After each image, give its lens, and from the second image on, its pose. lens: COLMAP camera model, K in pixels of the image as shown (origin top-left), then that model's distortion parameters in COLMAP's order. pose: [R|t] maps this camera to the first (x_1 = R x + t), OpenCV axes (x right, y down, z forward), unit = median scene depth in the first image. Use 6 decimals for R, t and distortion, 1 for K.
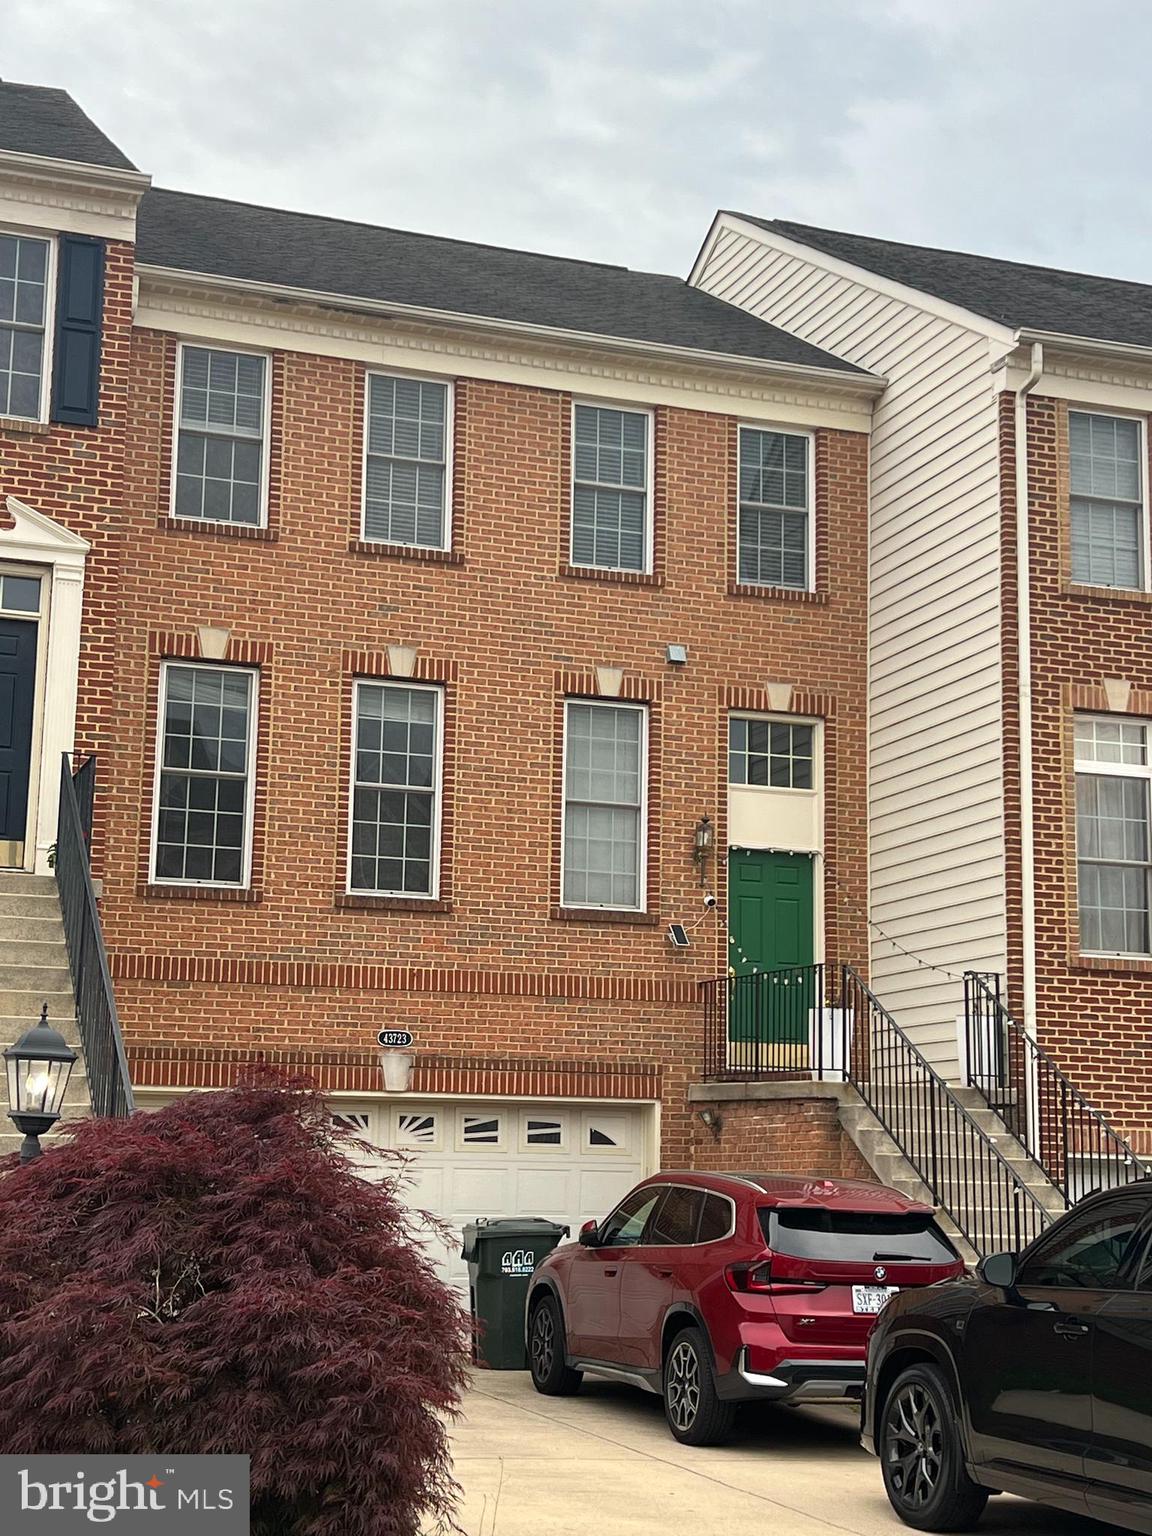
lens RADIAL K [[2266.7, 0, 576.0], [0, 2266.7, 768.0], [0, 0, 1]] dist [0.197461, -0.899287]
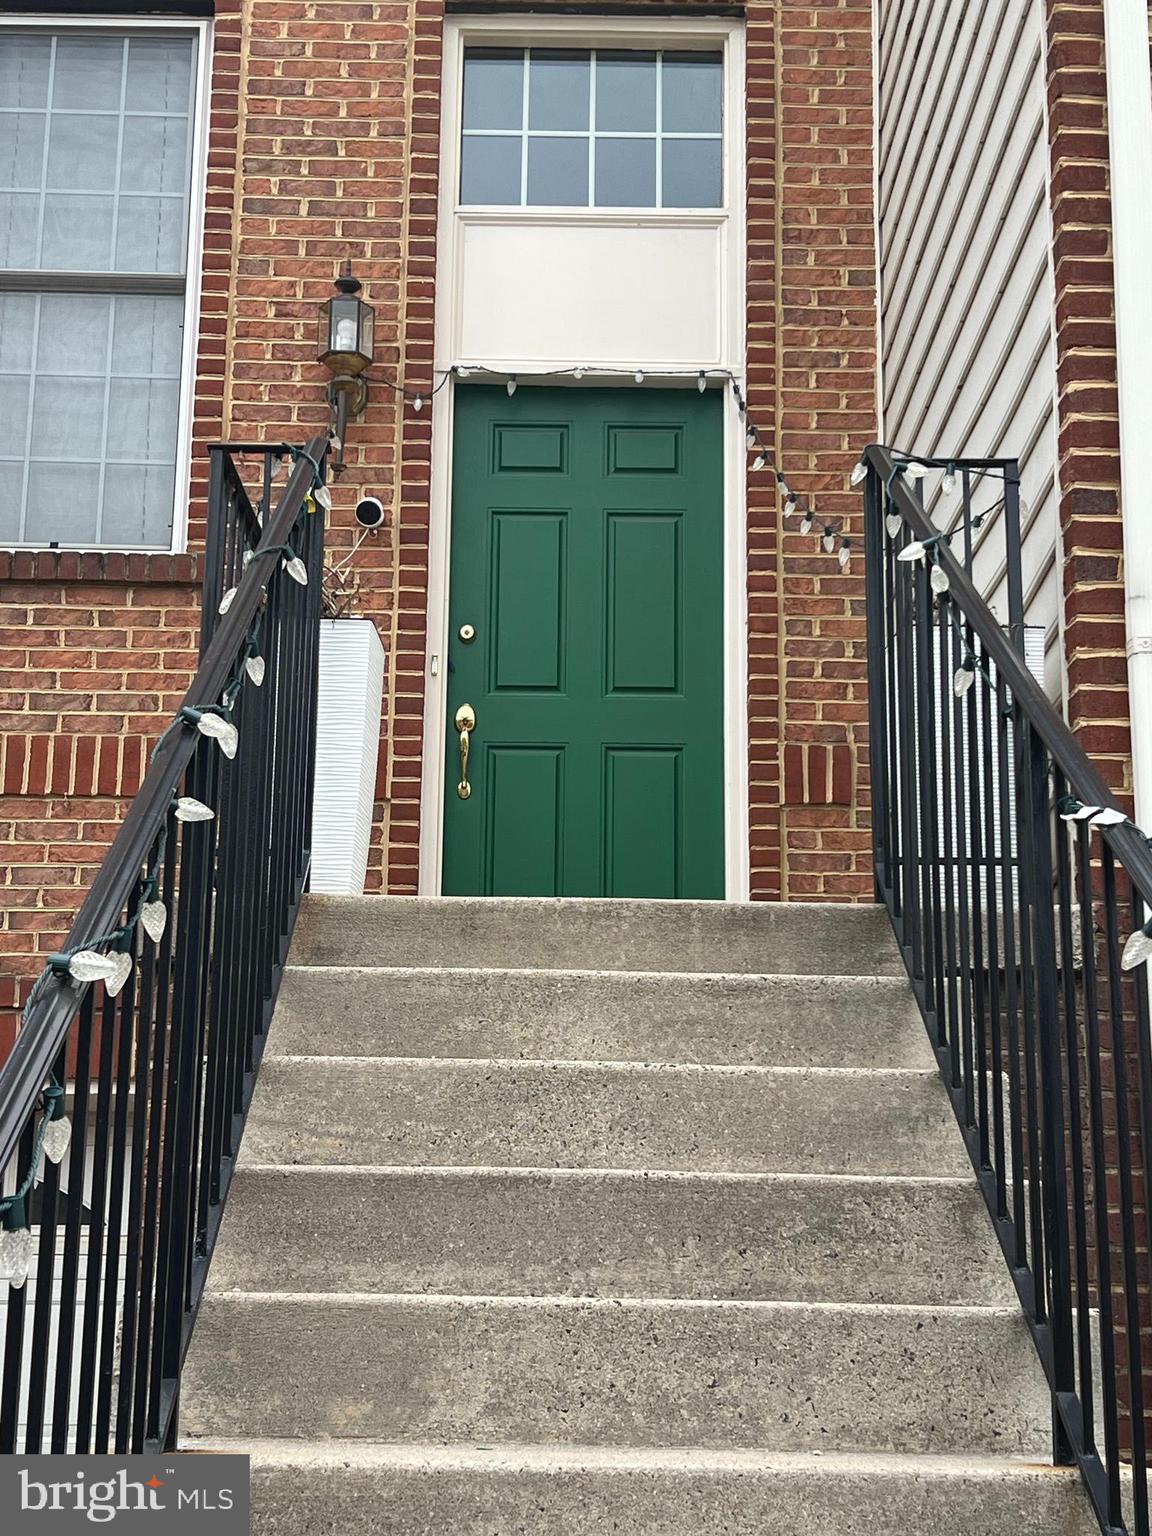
lens RADIAL K [[2266.7, 0, 576.0], [0, 2266.7, 768.0], [0, 0, 1]] dist [0.197461, -0.899287]
pose [[0.946444, -0.083806, -0.311801, 0.200794], [0.063137, 0.995121, -0.075820, 0.130383], [0.316634, 0.052073, 0.947117, 0.707446]]
